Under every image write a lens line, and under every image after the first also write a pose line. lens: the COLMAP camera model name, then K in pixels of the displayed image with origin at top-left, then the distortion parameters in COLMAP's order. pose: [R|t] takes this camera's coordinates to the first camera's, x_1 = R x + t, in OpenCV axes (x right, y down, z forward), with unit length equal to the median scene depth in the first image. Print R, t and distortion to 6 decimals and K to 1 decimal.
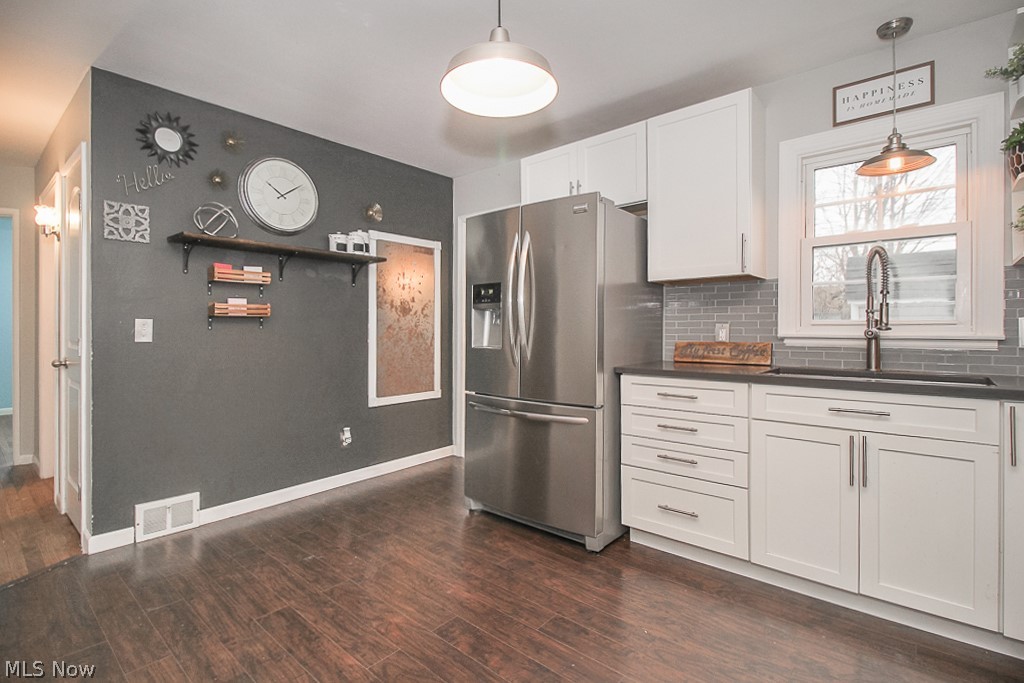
lens RADIAL K [[480.5, 0, 509.1], [0, 480.5, 333.0], [0, 0, 1]] dist [0.005201, -0.003638]
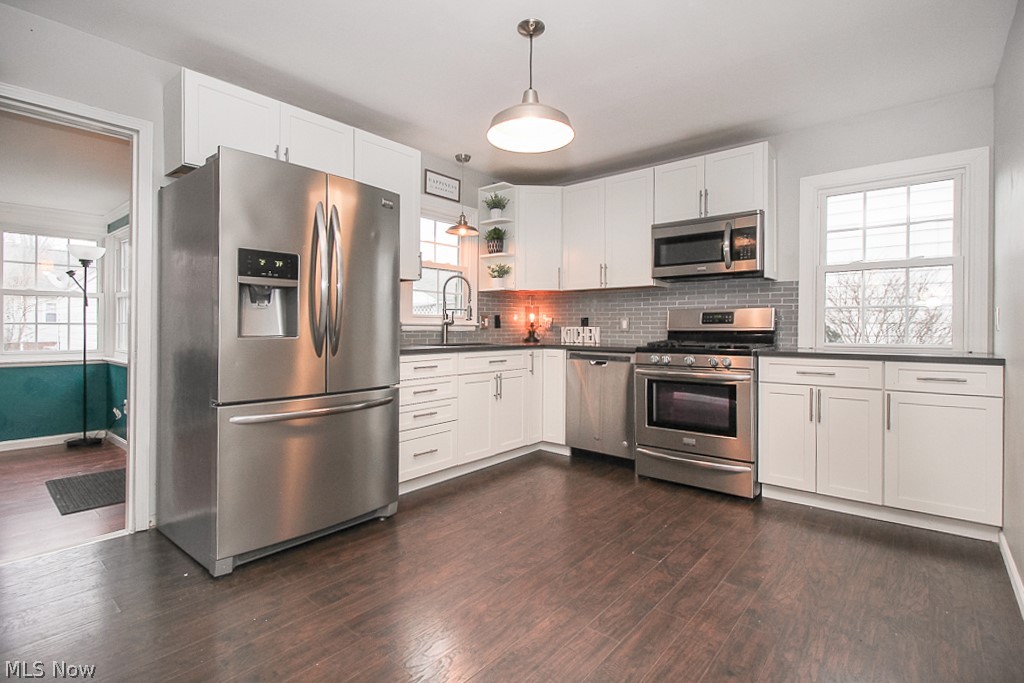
lens RADIAL K [[480.5, 0, 509.6], [0, 480.5, 334.4], [0, 0, 1]] dist [0.005201, -0.003638]
pose [[-0.010909, -0.014764, 0.999831, -0.986013], [0.001951, 0.999889, 0.014786, 0.020064], [-0.999939, 0.002112, -0.010879, 0.777828]]
